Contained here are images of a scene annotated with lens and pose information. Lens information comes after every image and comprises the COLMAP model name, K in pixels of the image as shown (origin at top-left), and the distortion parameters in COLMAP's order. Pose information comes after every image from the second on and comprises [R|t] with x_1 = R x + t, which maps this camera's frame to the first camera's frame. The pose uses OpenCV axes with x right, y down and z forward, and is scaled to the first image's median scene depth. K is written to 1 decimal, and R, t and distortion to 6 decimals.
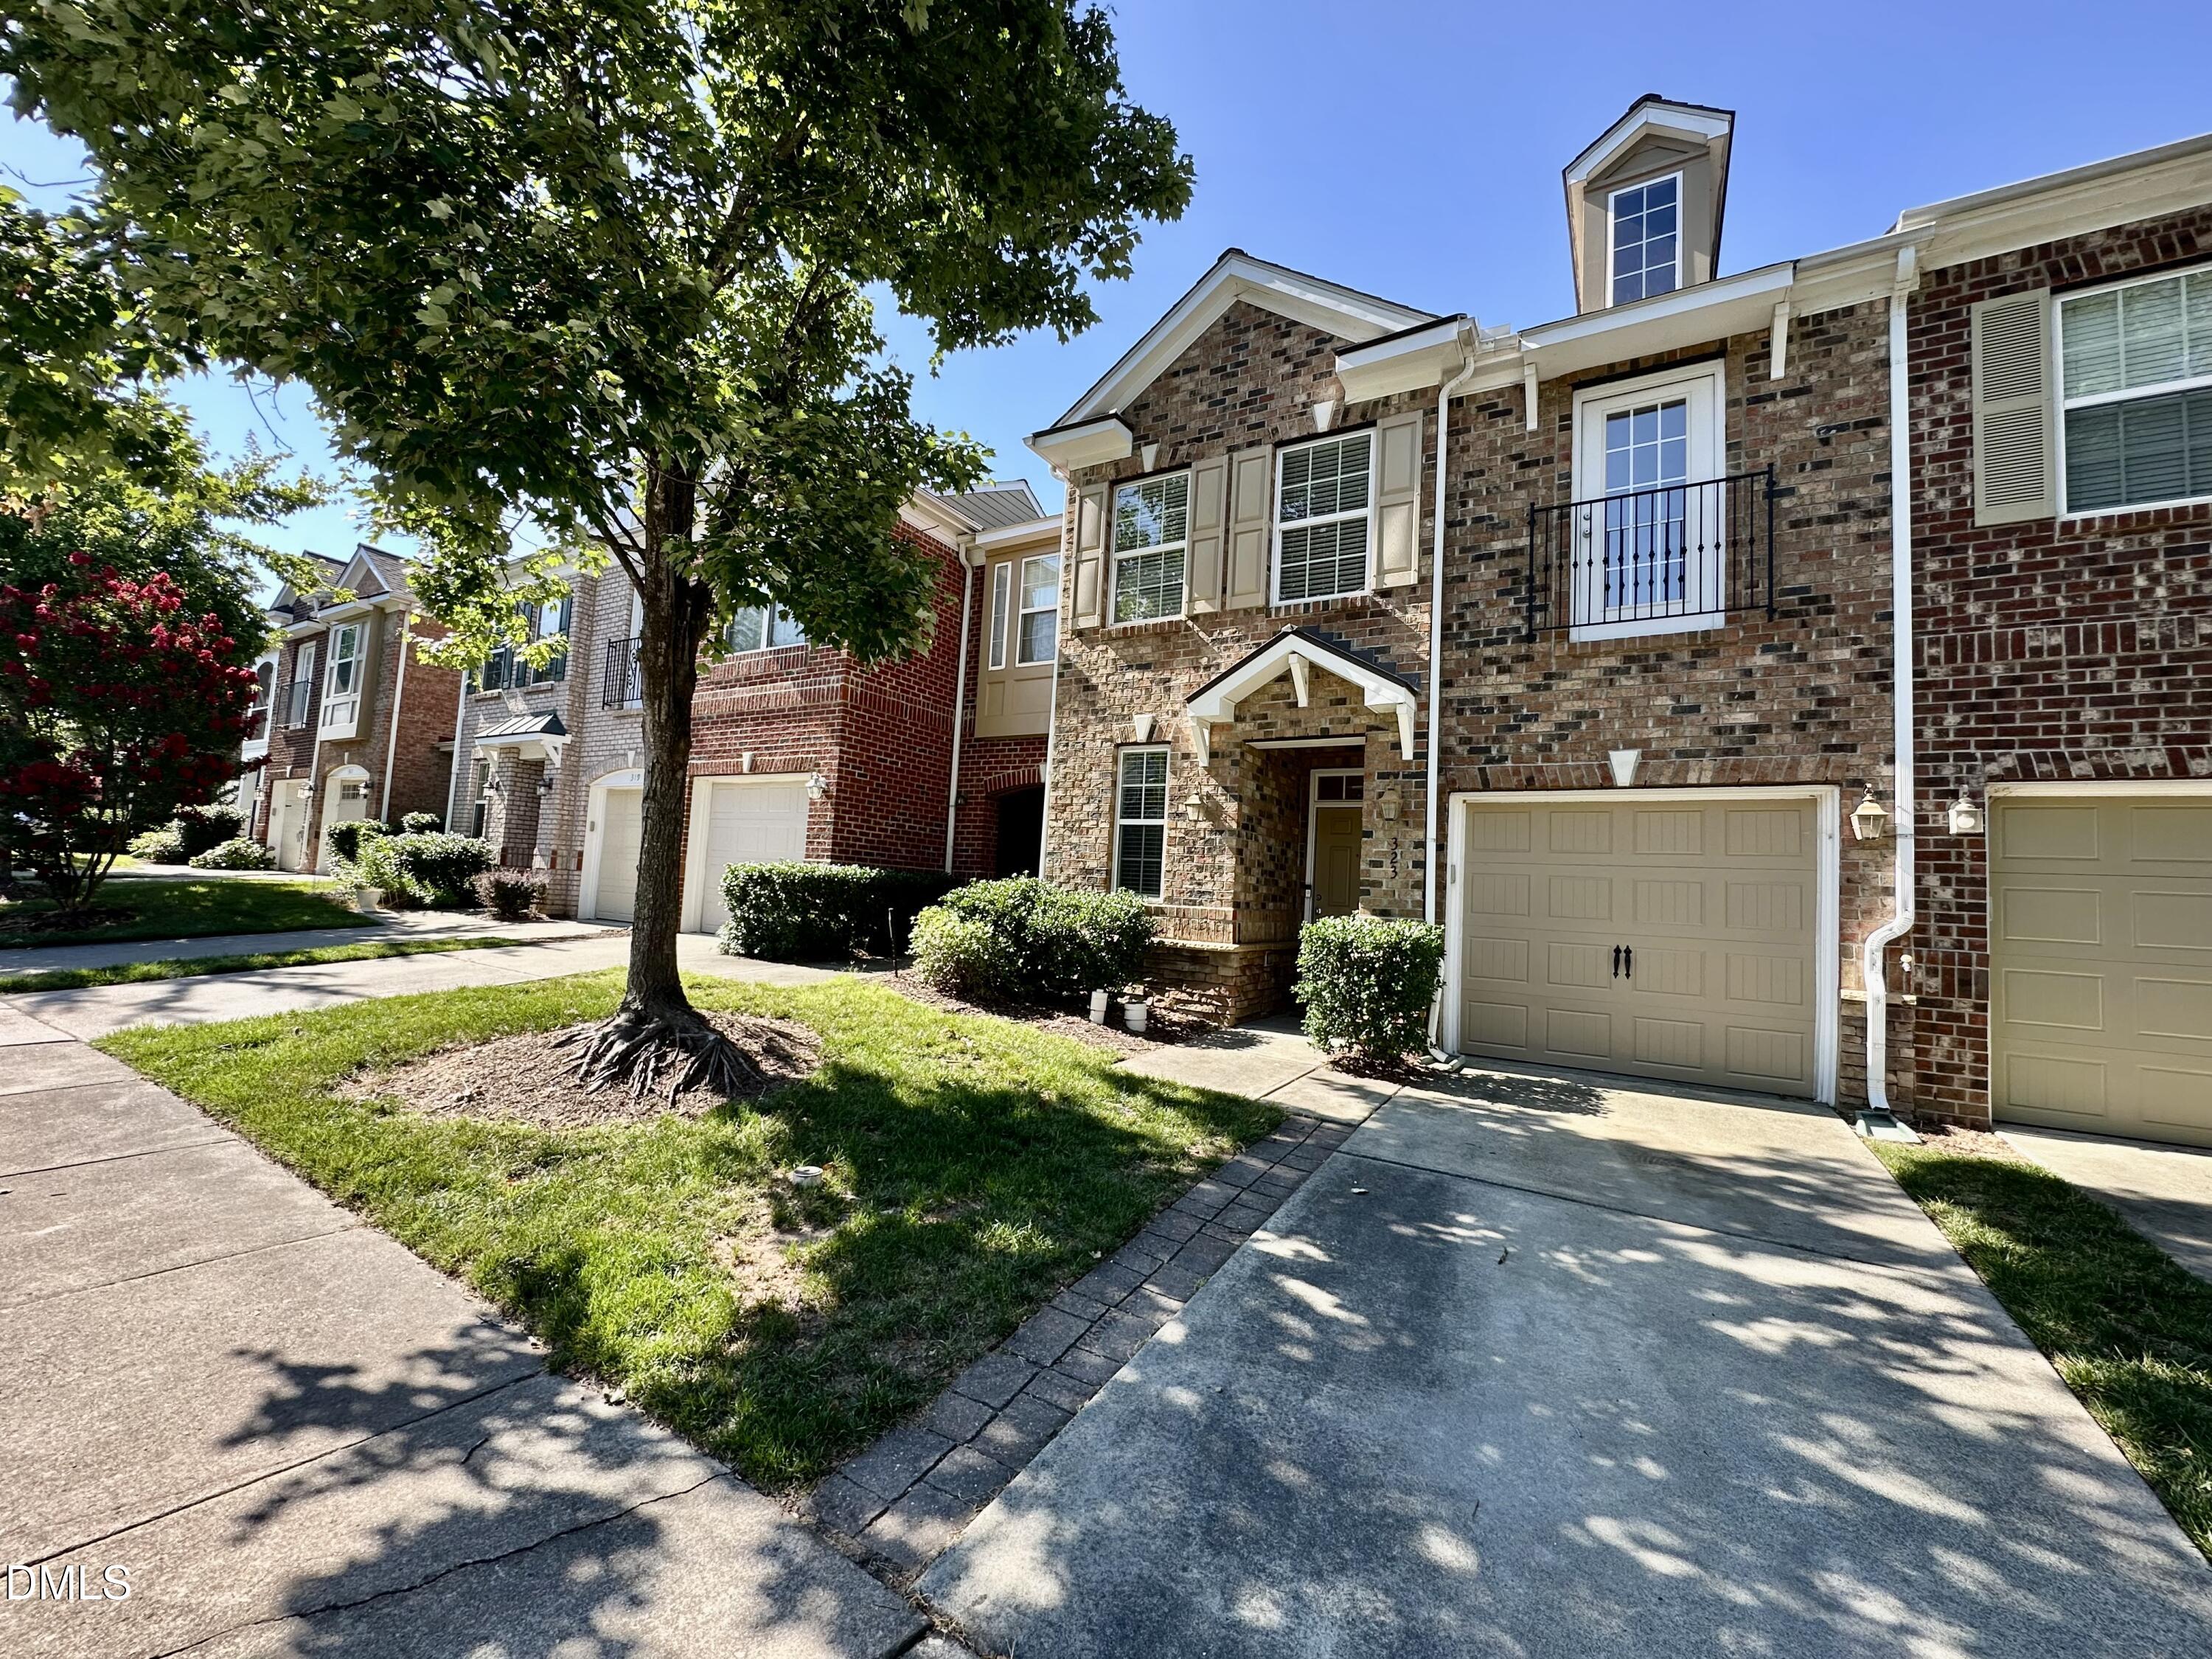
lens RADIAL K [[881.2, 0, 1102.3], [0, 881.2, 832.3], [0, 0, 1]] dist [-0.004611, 0.000950]
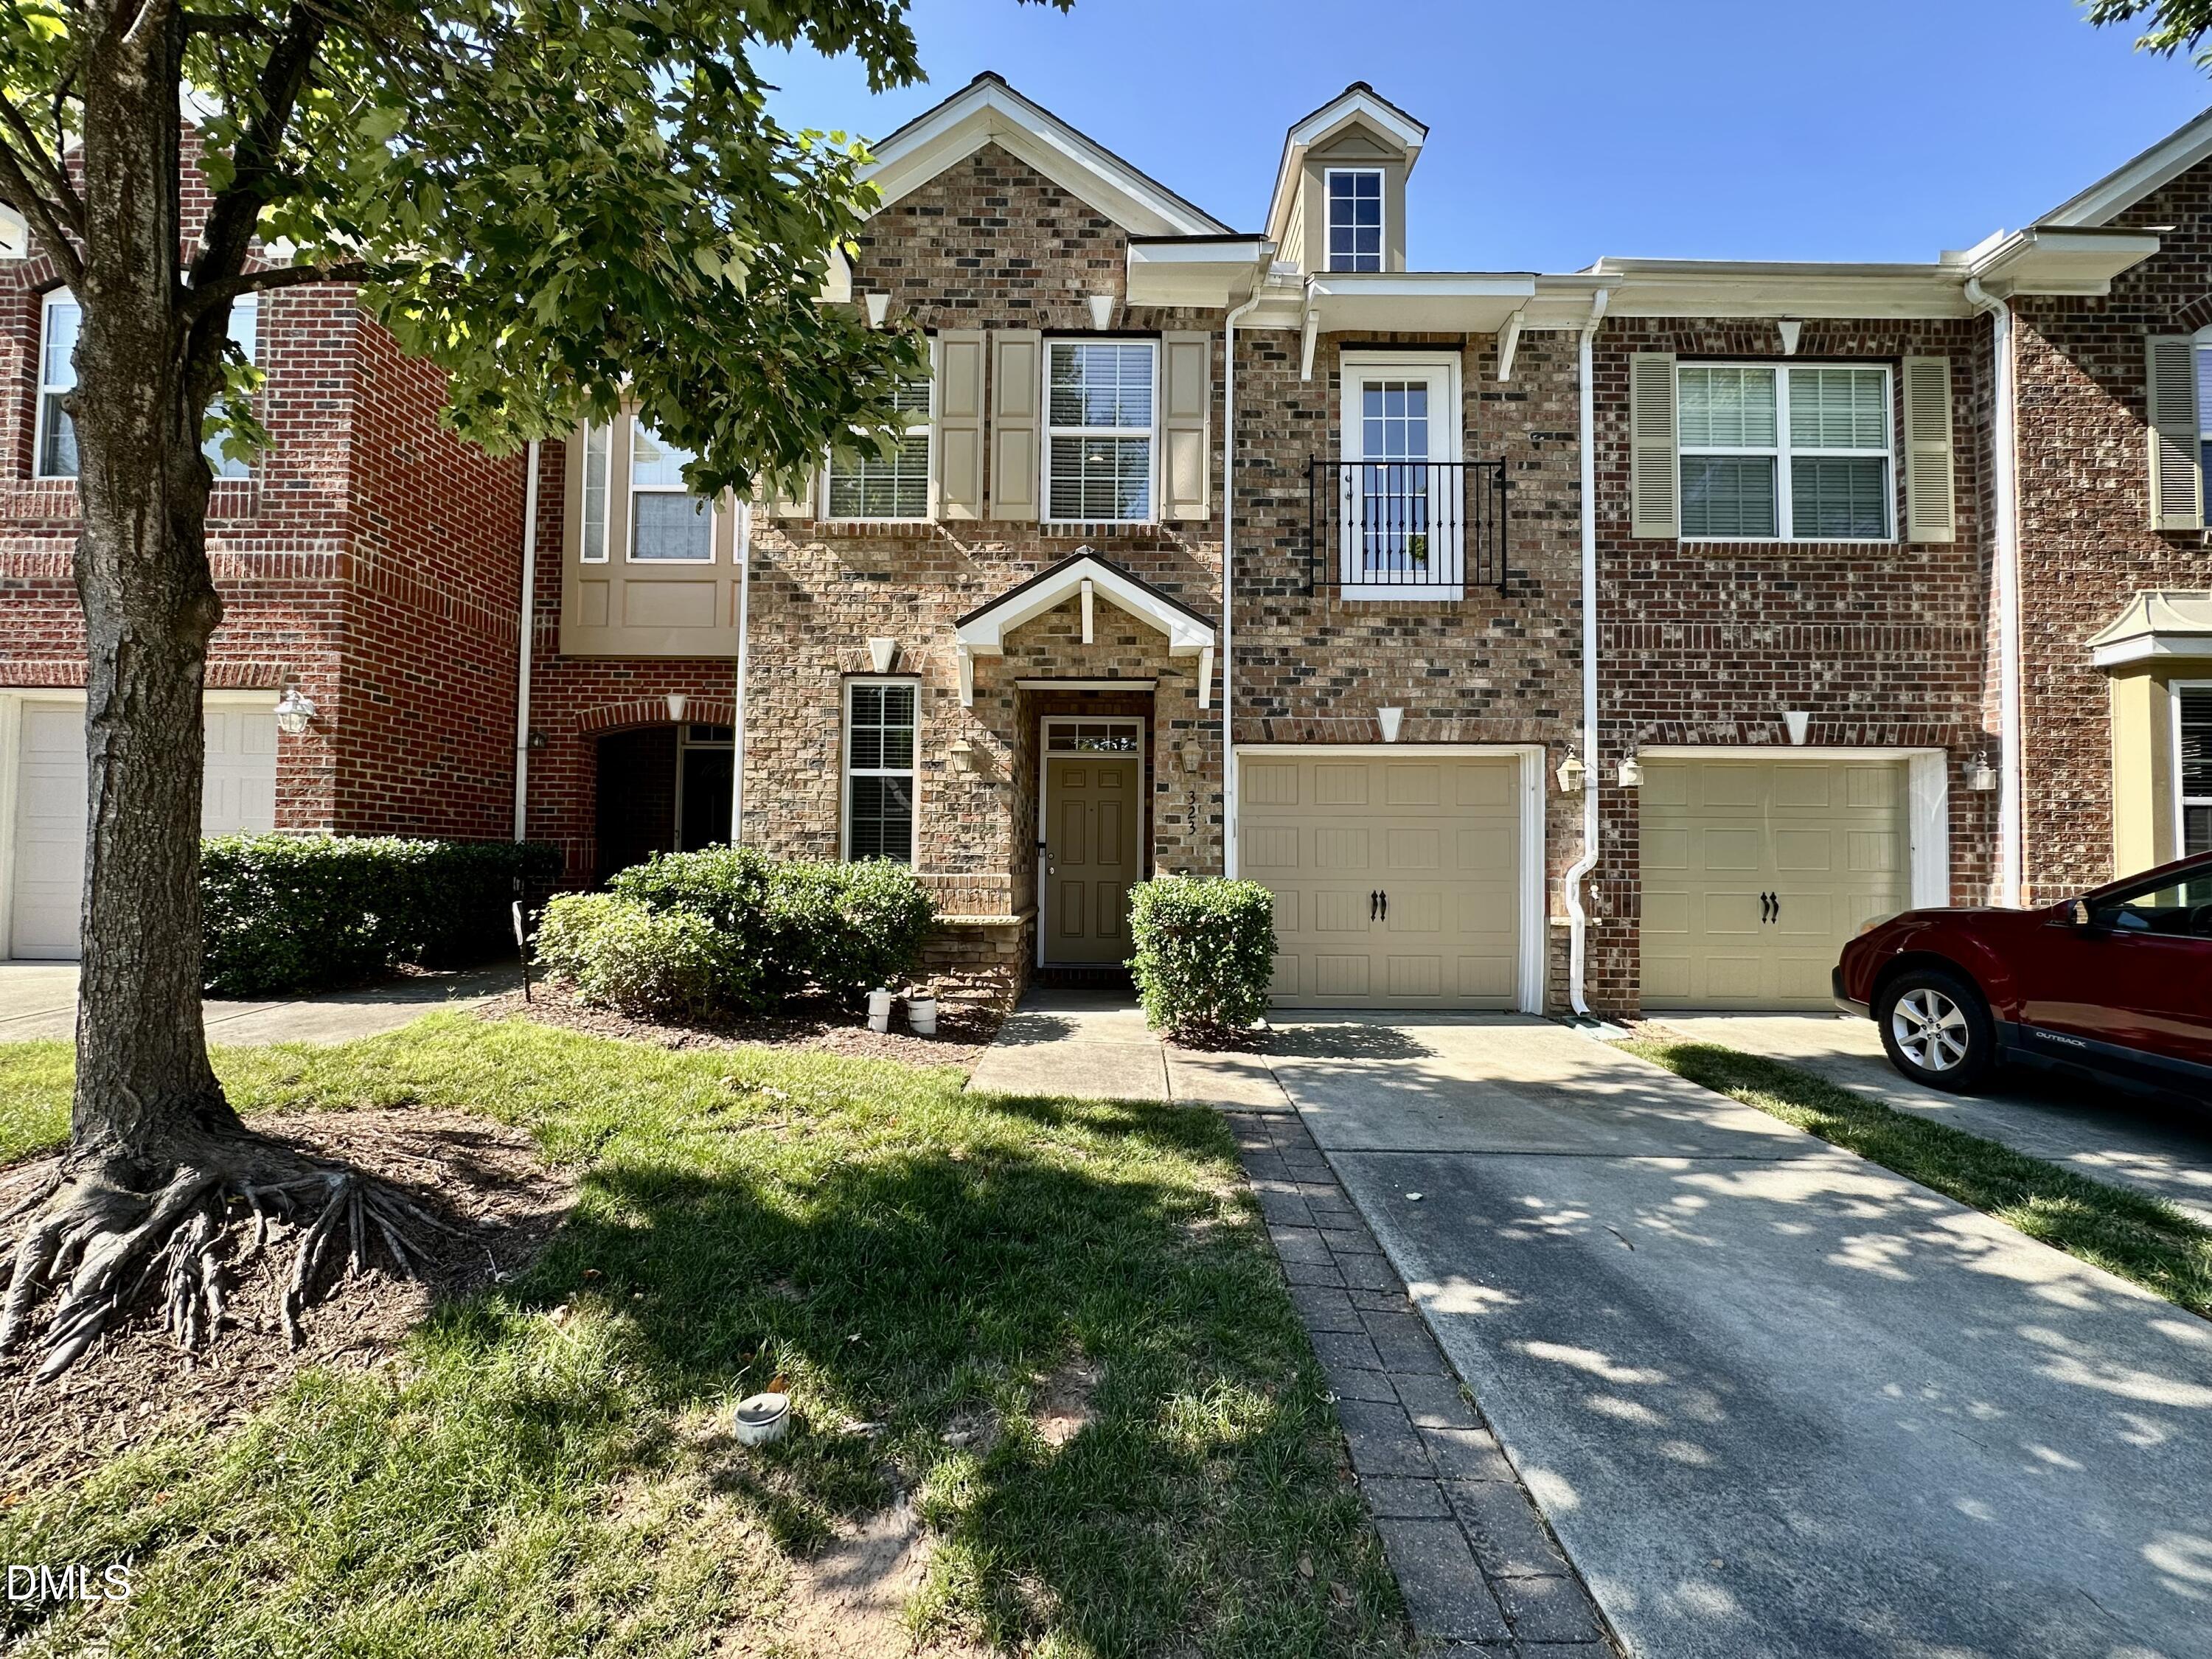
lens RADIAL K [[881.2, 0, 1105.0], [0, 881.2, 832.9], [0, 0, 1]] dist [-0.004611, 0.000950]
pose [[0.855833, -0.029379, 0.516417, -0.235433], [0.000754, 0.998455, 0.055552, -0.001517], [-0.517252, -0.047154, 0.854533, 0.243041]]
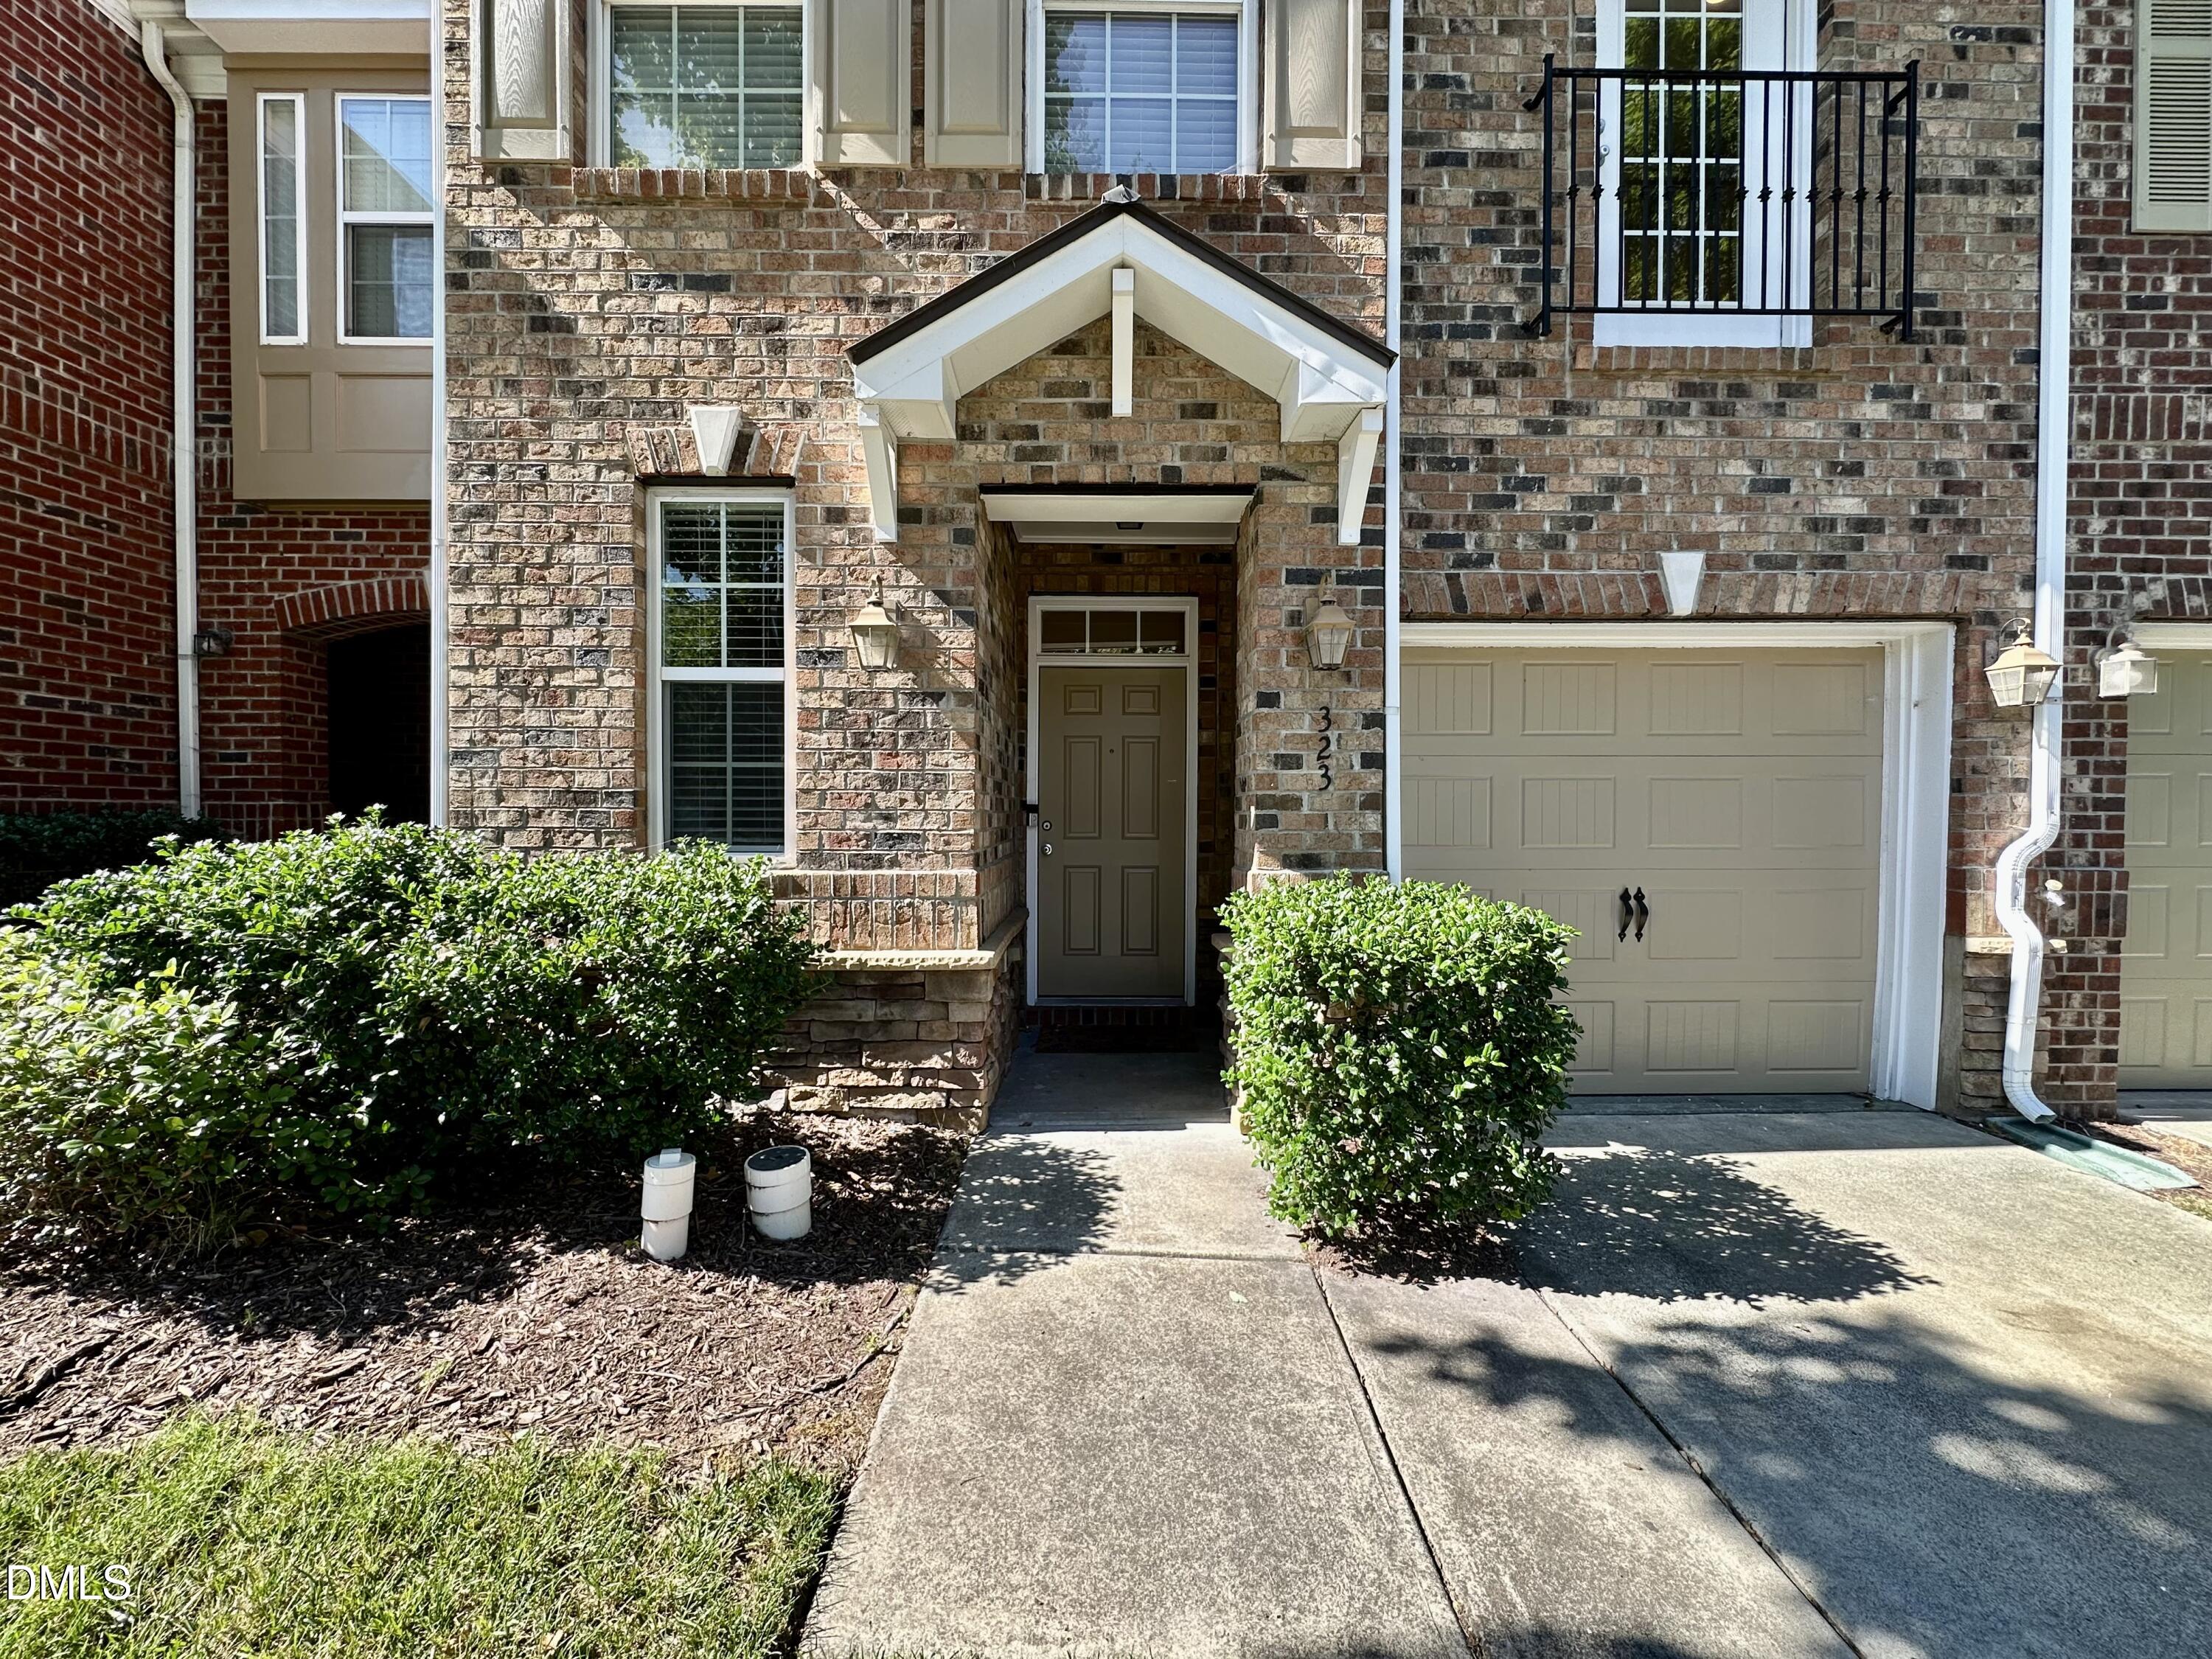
lens RADIAL K [[881.2, 0, 1104.9], [0, 881.2, 833.3], [0, 0, 1]] dist [-0.004611, 0.000950]
pose [[0.845832, -0.062356, 0.529793, -0.033218], [0.005429, 0.994099, 0.108337, 0.022514], [-0.533422, -0.088759, 0.841179, 0.651637]]
